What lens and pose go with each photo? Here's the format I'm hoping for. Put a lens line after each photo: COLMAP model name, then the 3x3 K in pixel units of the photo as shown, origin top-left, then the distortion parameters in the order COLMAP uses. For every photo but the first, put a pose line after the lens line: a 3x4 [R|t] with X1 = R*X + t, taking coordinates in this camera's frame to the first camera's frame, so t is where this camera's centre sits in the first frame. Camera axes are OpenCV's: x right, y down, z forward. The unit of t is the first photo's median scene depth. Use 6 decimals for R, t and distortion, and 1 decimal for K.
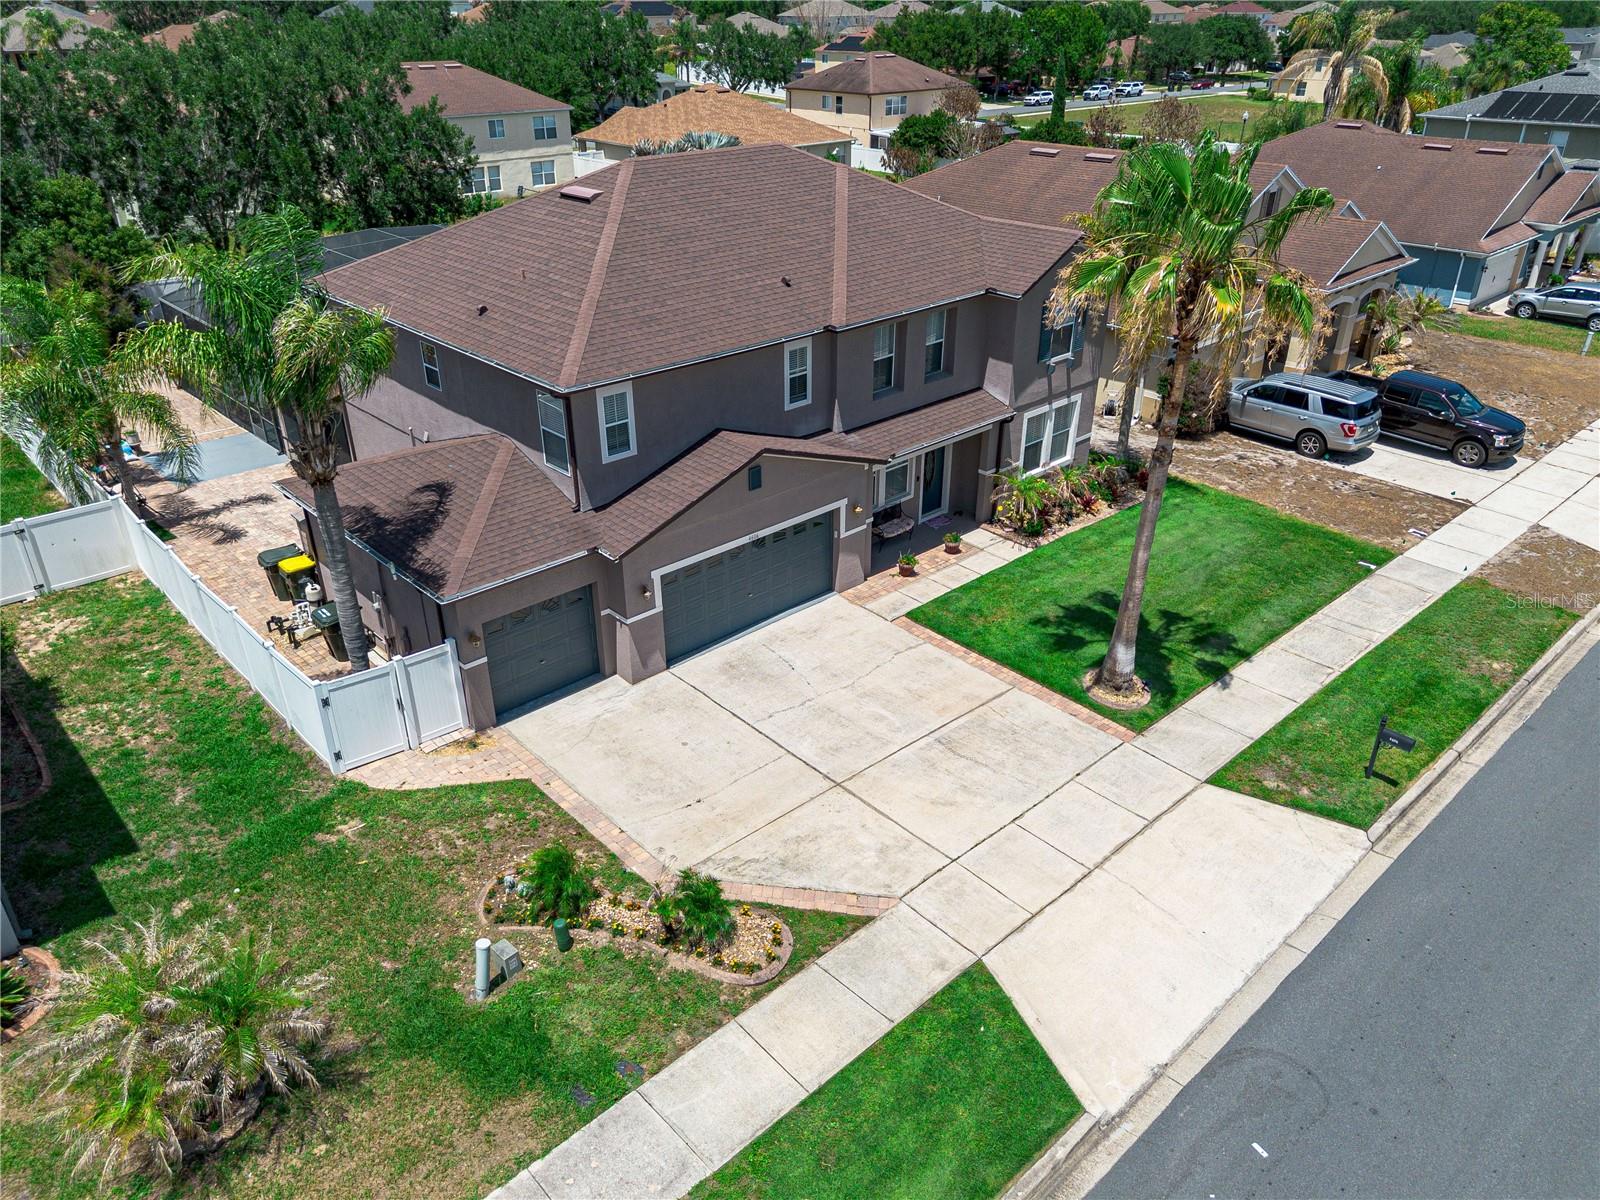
lens RADIAL K [[1153.3, 0, 810.1], [0, 1153.3, 598.9], [0, 0, 1]] dist [0.034477, -0.002127]
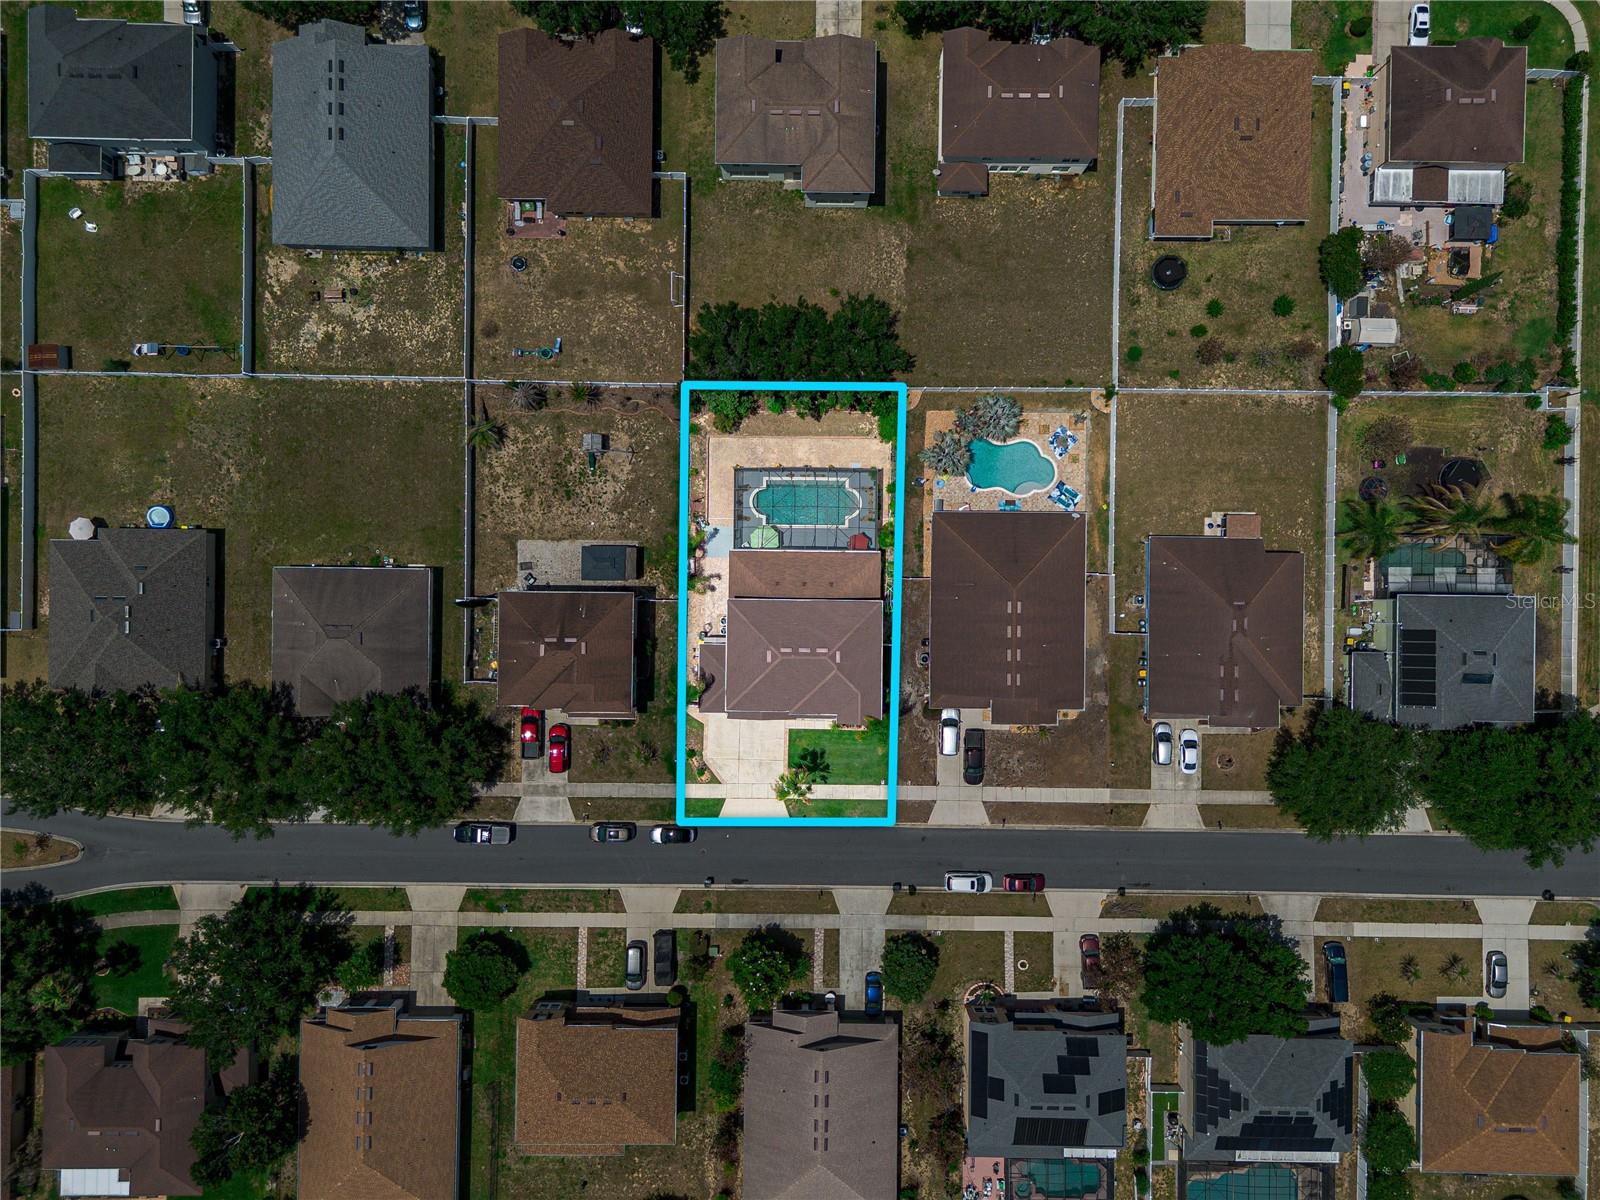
lens RADIAL K [[1153.3, 0, 810.1], [0, 1153.3, 598.9], [0, 0, 1]] dist [0.034477, -0.002127]
pose [[0.719668, 0.694311, 0.003150, -0.274176], [-0.321334, 0.329040, 0.887962, -4.937771], [0.615485, -0.640051, 0.459906, -0.918971]]
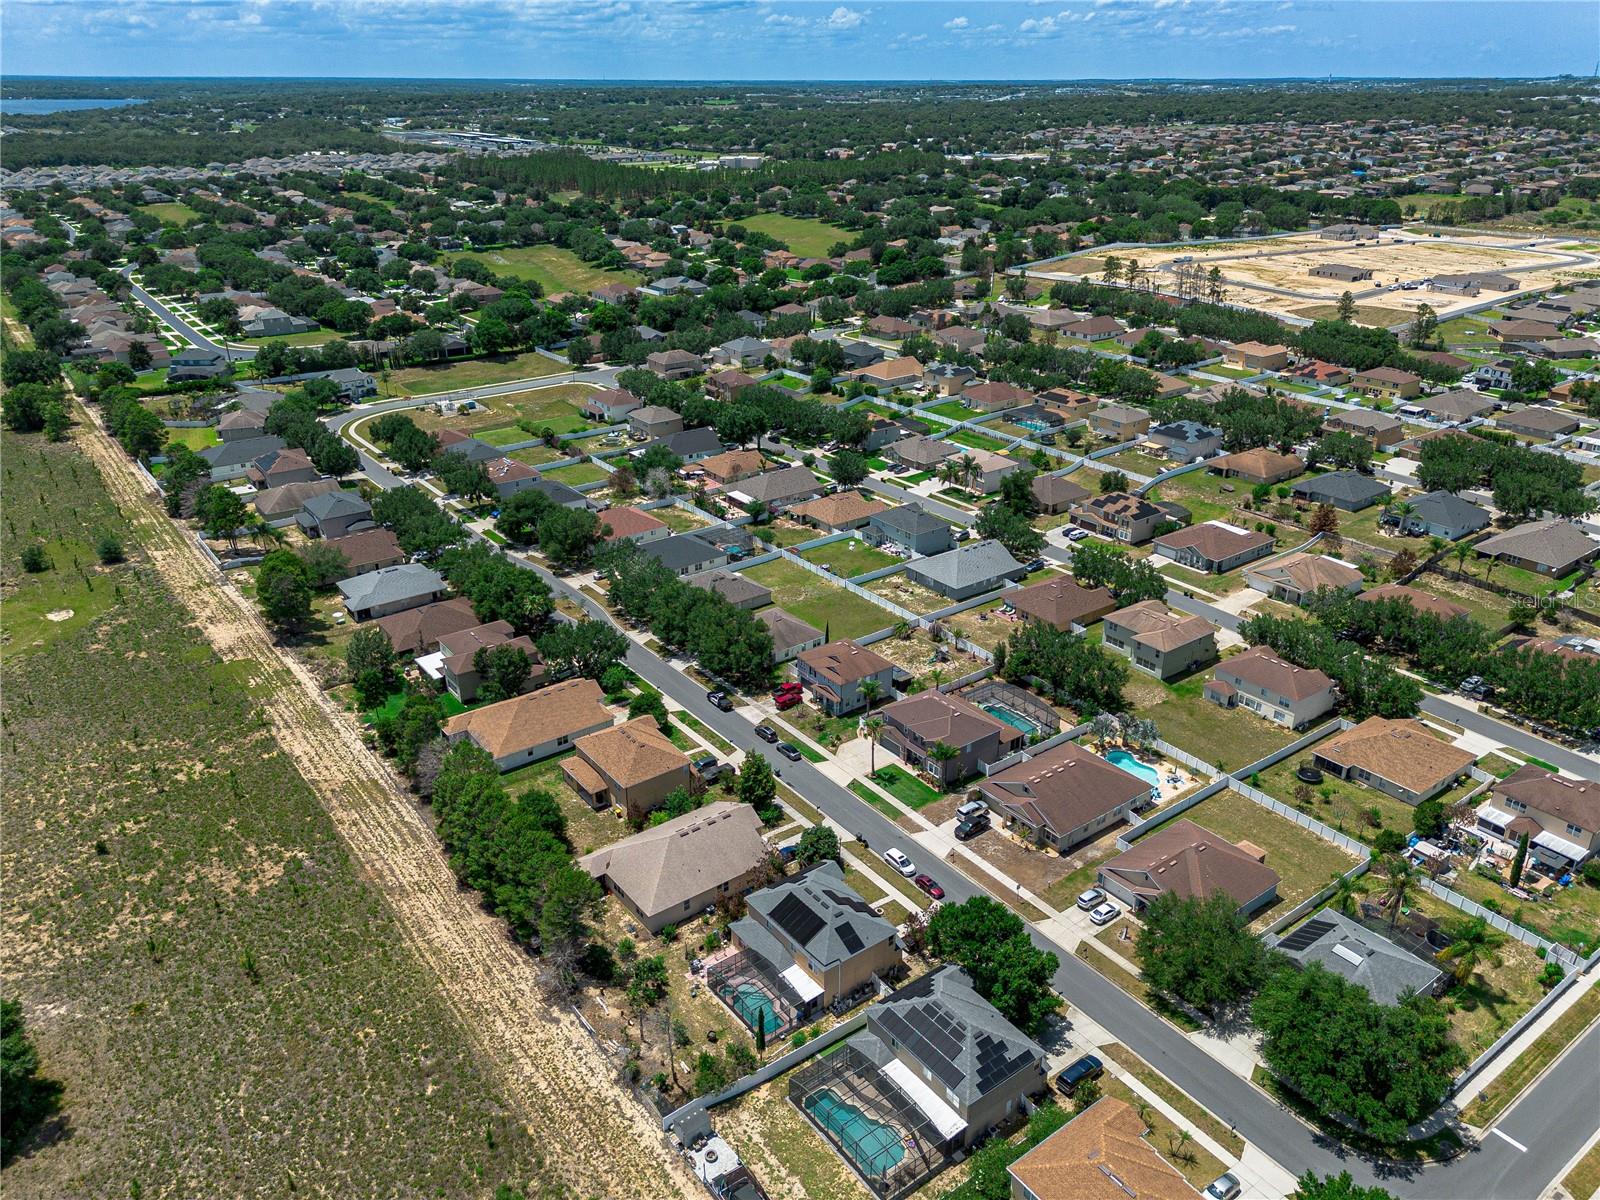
lens RADIAL K [[1153.3, 0, 810.1], [0, 1153.3, 598.9], [0, 0, 1]] dist [0.034477, -0.002127]
pose [[-0.107150, 0.409680, -0.905915, 6.685409], [-0.460793, 0.786932, 0.410375, -3.748596], [0.881016, 0.461410, 0.104458, -0.717725]]
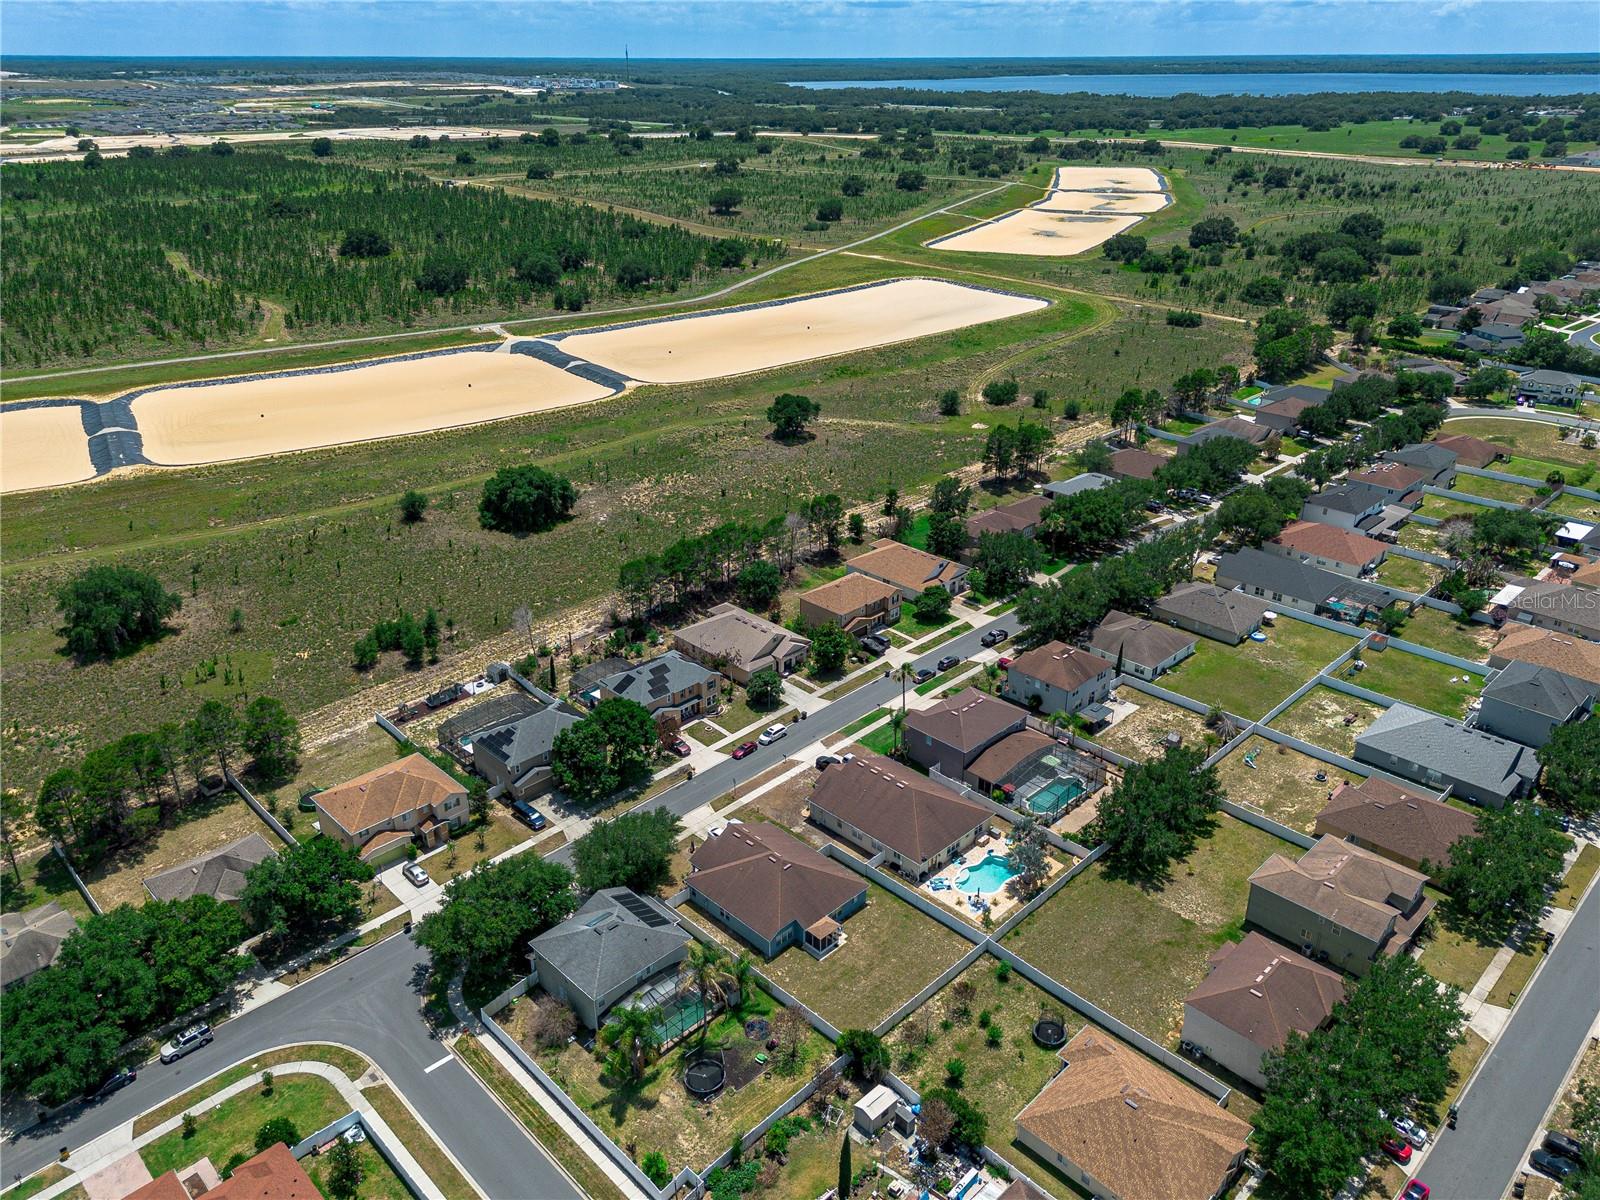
lens RADIAL K [[1153.3, 0, 810.1], [0, 1153.3, 598.9], [0, 0, 1]] dist [0.034477, -0.002127]
pose [[-0.999380, 0.019372, -0.029384, 1.131407], [-0.011486, 0.609671, 0.792571, -6.757928], [0.033269, 0.792417, -0.609071, 5.175657]]
